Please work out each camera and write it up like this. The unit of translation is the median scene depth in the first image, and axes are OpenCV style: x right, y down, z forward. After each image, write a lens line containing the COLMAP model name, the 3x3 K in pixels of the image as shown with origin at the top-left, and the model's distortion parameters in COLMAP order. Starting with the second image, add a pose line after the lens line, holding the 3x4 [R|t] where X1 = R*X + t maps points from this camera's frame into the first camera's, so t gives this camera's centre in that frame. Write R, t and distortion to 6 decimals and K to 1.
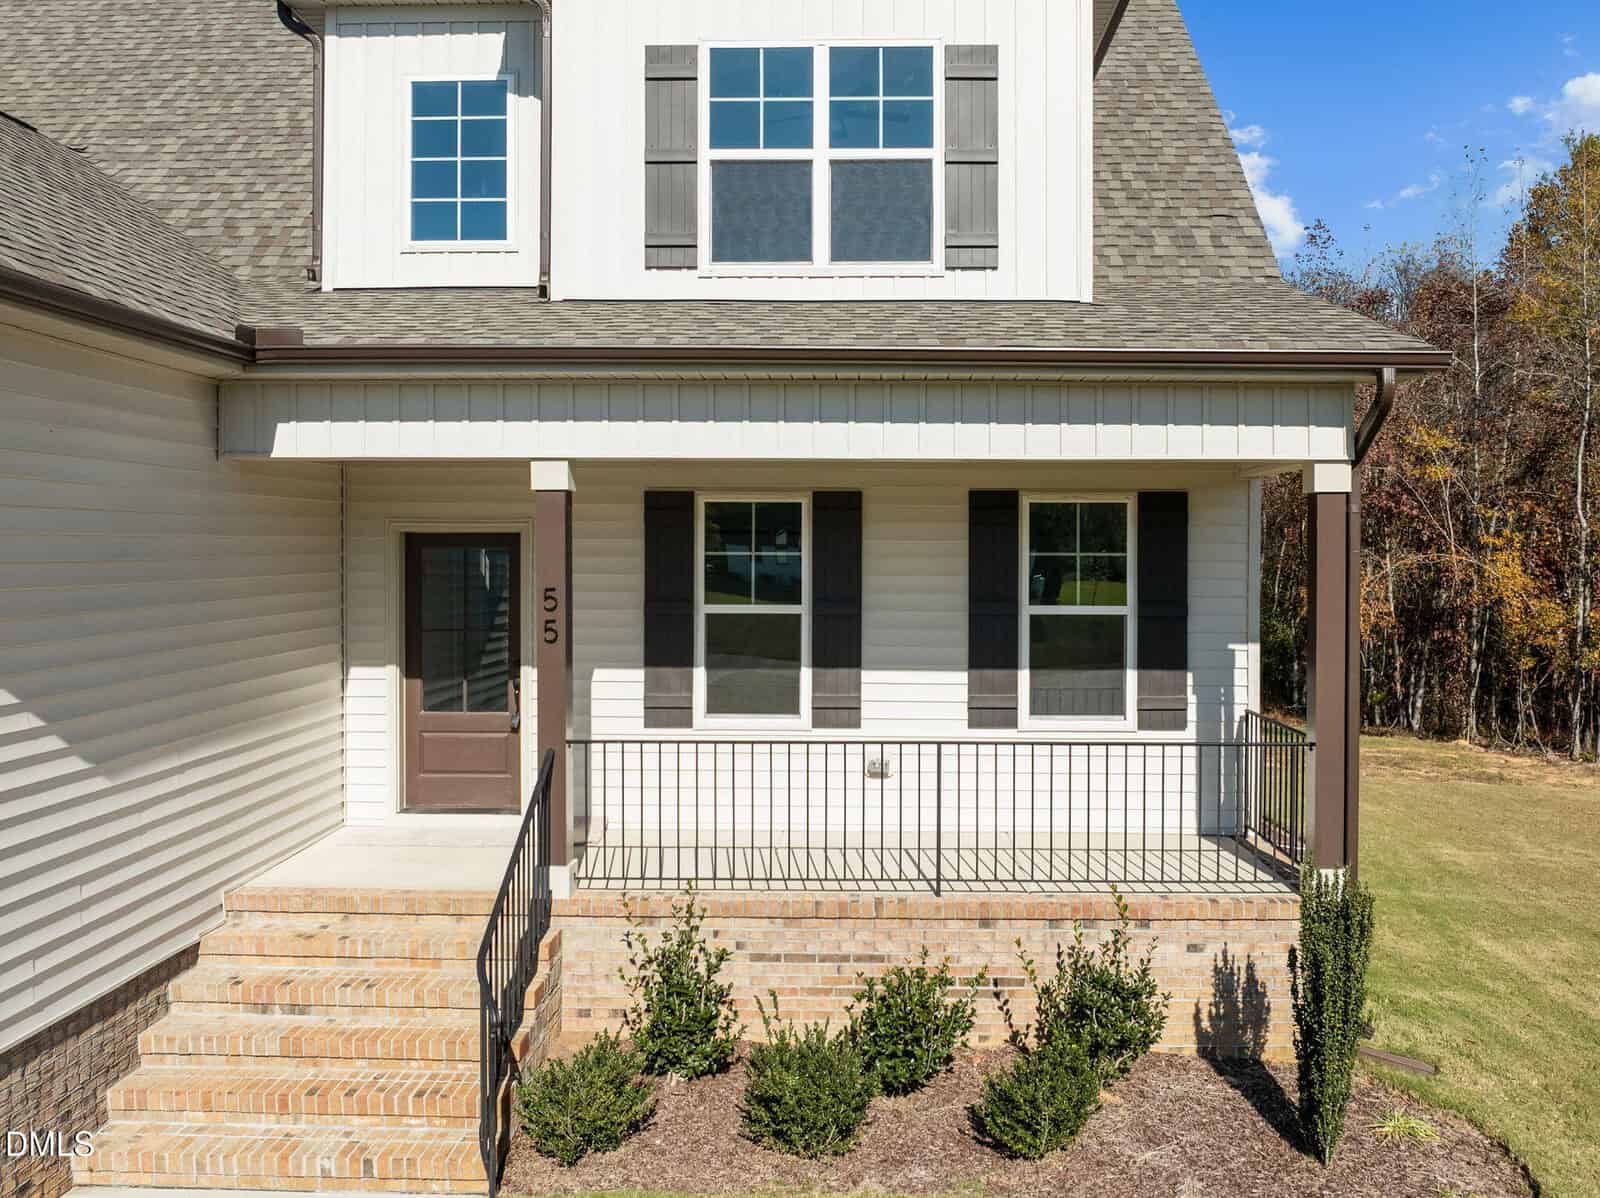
lens RADIAL K [[1308.2, 0, 799.8], [0, 1308.2, 580.4], [0, 0, 1]] dist [-0.039047, -0.002210]
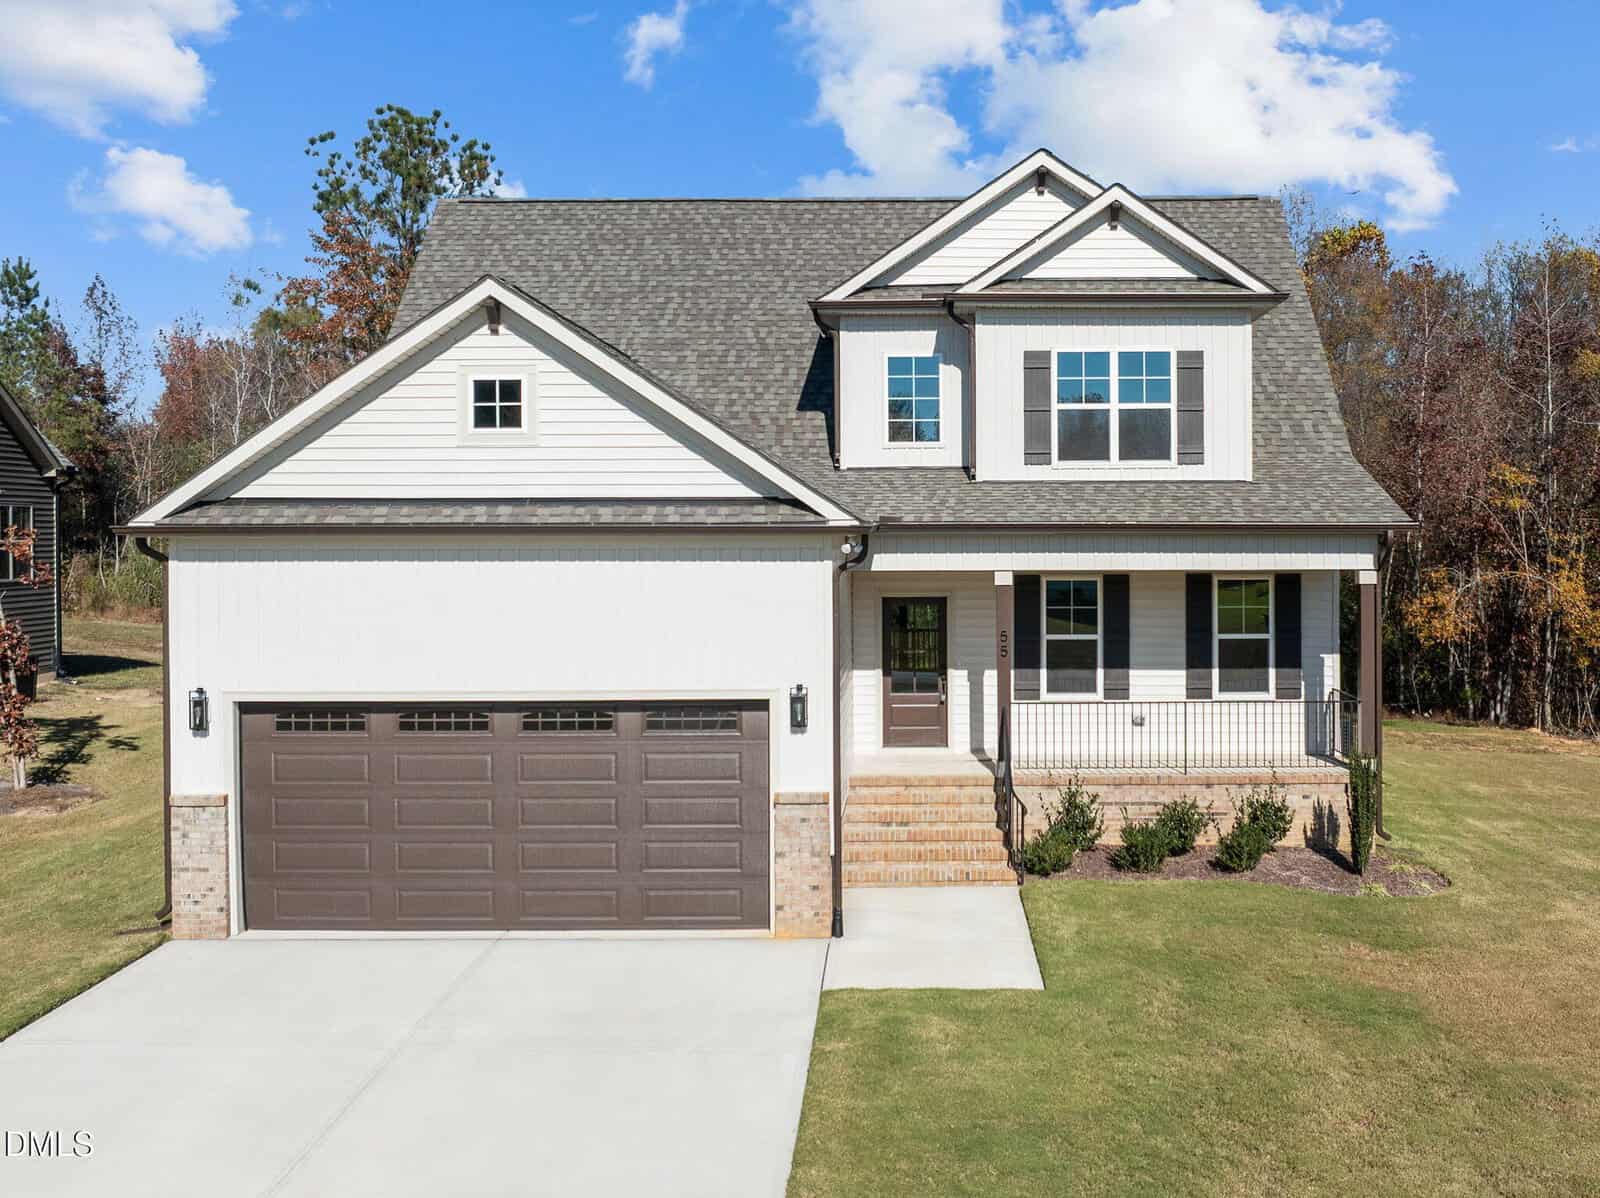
lens RADIAL K [[1759.4, 0, 801.2], [0, 1759.4, 548.3], [0, 0, 1]] dist [-0.035172, -0.002848]
pose [[0.999904, -0.006845, 0.012070, -0.459385], [0.006910, 0.999962, -0.005348, -0.096147], [-0.012033, 0.005431, 0.999913, -1.543084]]
